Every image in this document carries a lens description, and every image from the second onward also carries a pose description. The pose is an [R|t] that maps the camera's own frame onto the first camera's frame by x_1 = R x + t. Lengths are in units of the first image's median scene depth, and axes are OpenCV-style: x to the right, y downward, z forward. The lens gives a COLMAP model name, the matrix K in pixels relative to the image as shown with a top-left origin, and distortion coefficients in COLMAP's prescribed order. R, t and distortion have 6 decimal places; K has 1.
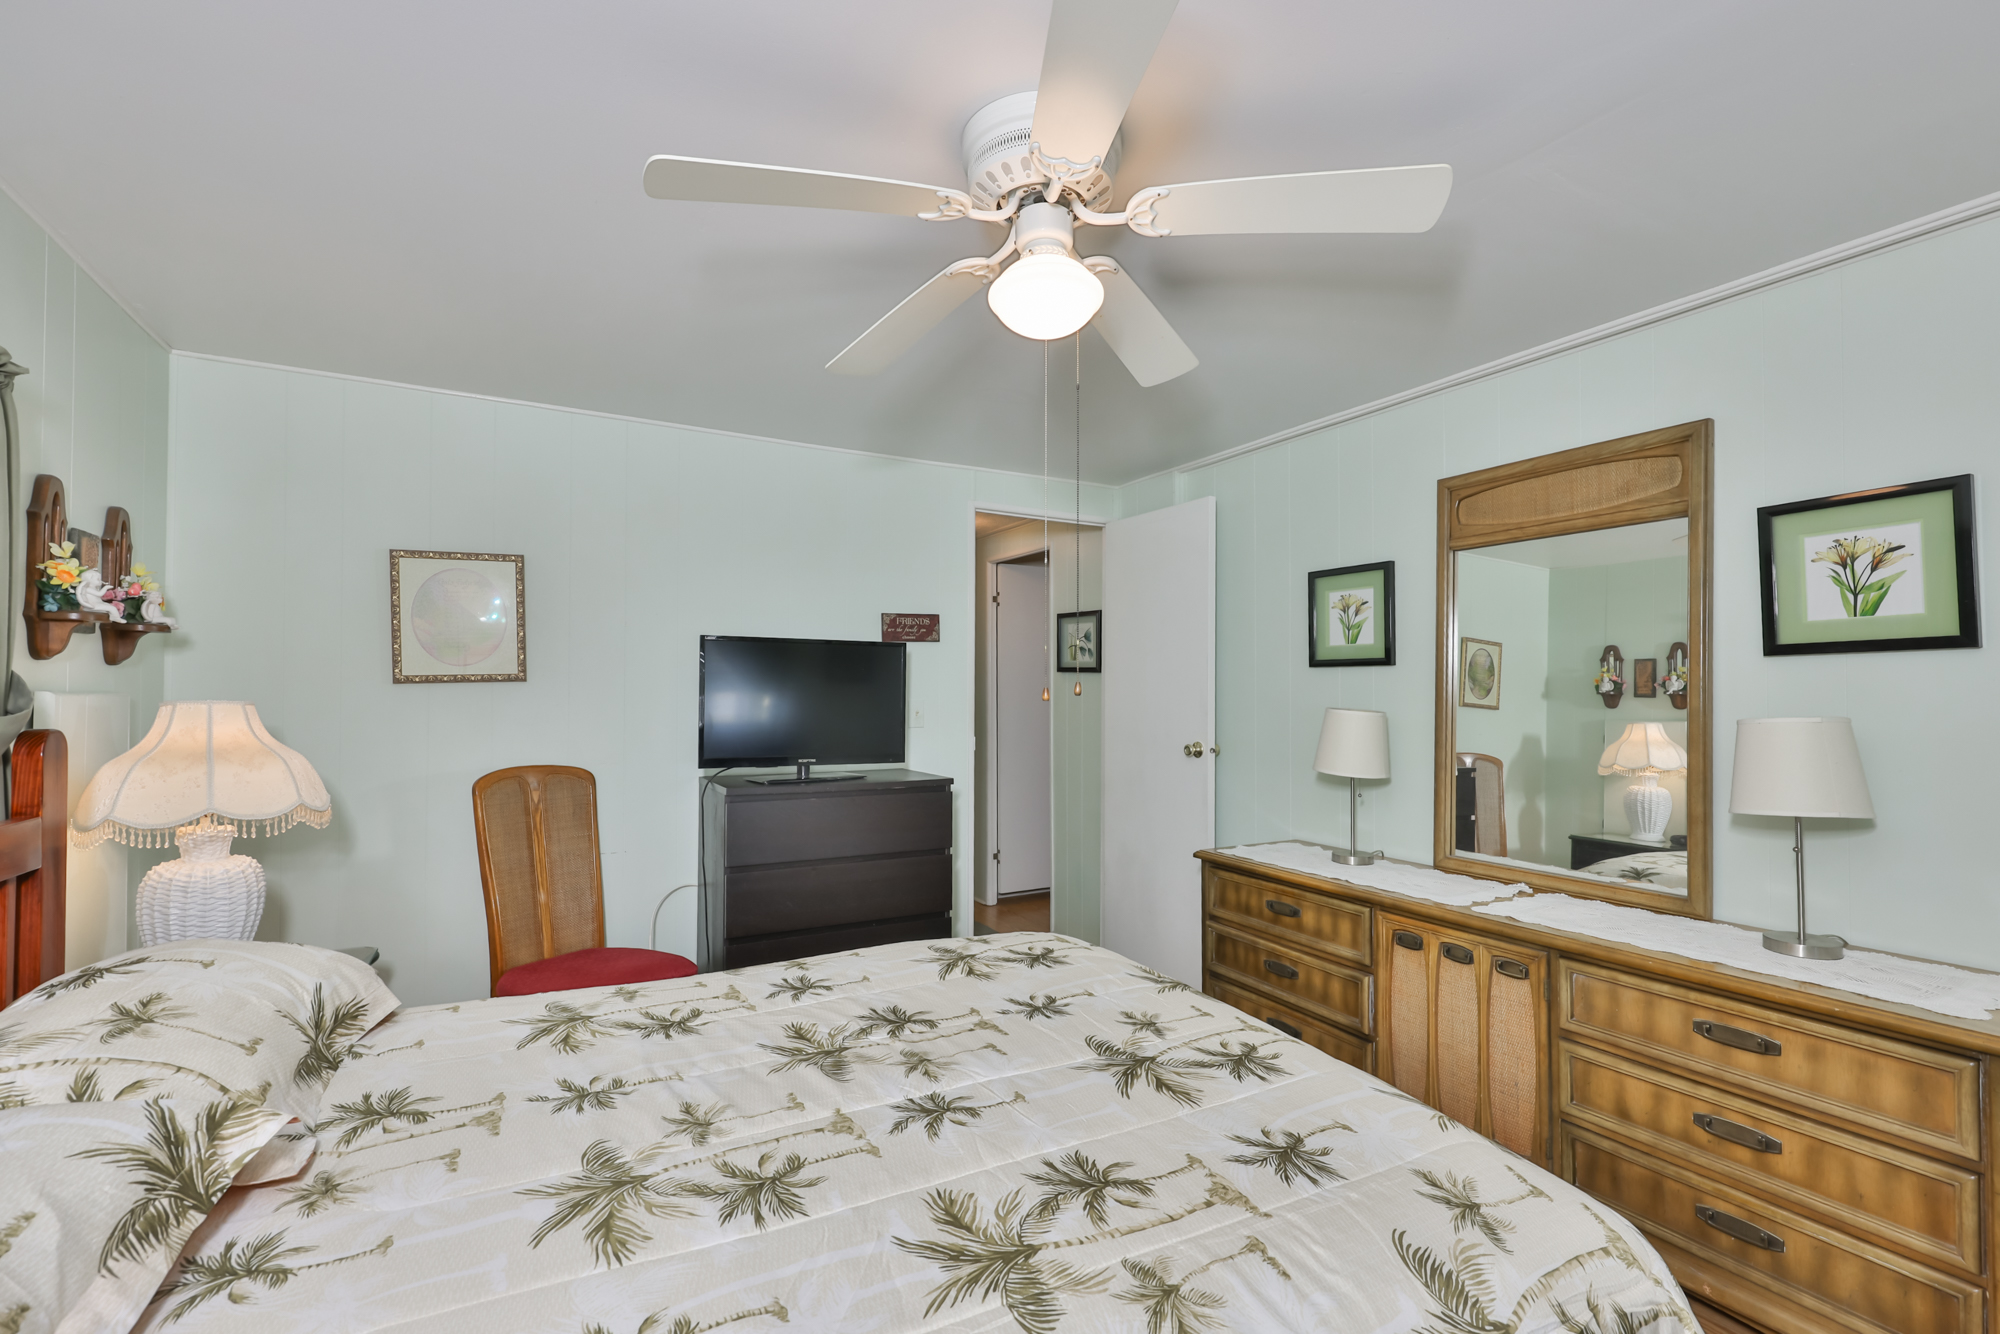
lens RADIAL K [[882.1, 0, 973.5], [0, 882.1, 676.3], [0, 0, 1]] dist [-0.001314, 0.000064]
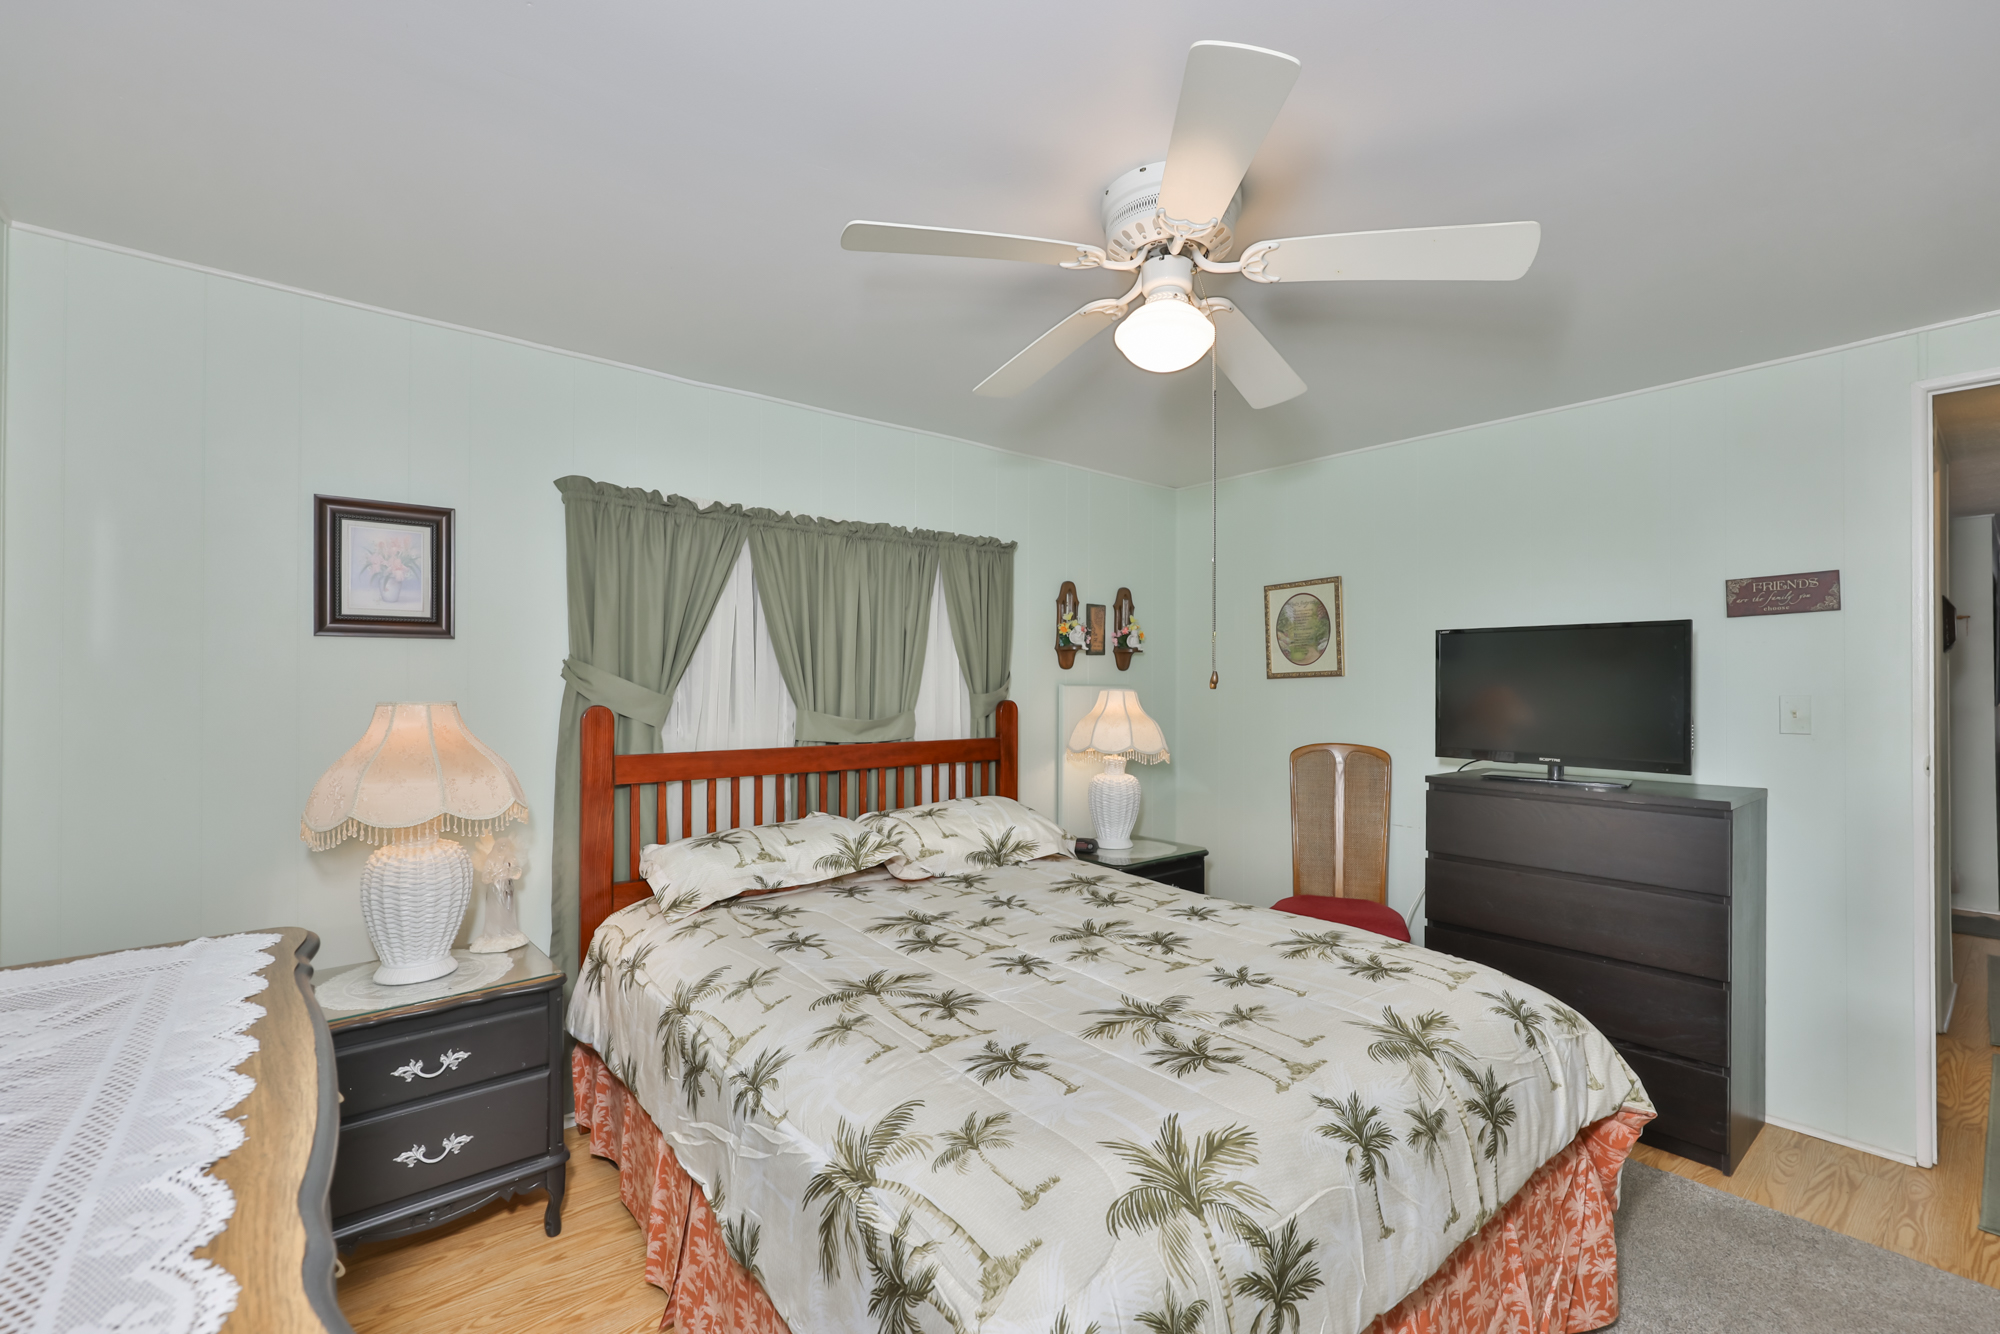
lens RADIAL K [[842.9, 0, 1008.1], [0, 842.9, 672.2], [0, 0, 1]] dist [-0.000444, -0.000249]
pose [[0.195117, -0.016920, -0.980634, 1.101900], [0.015769, 0.999776, -0.014113, 0.018533], [0.980653, -0.012710, 0.195340, 0.575150]]
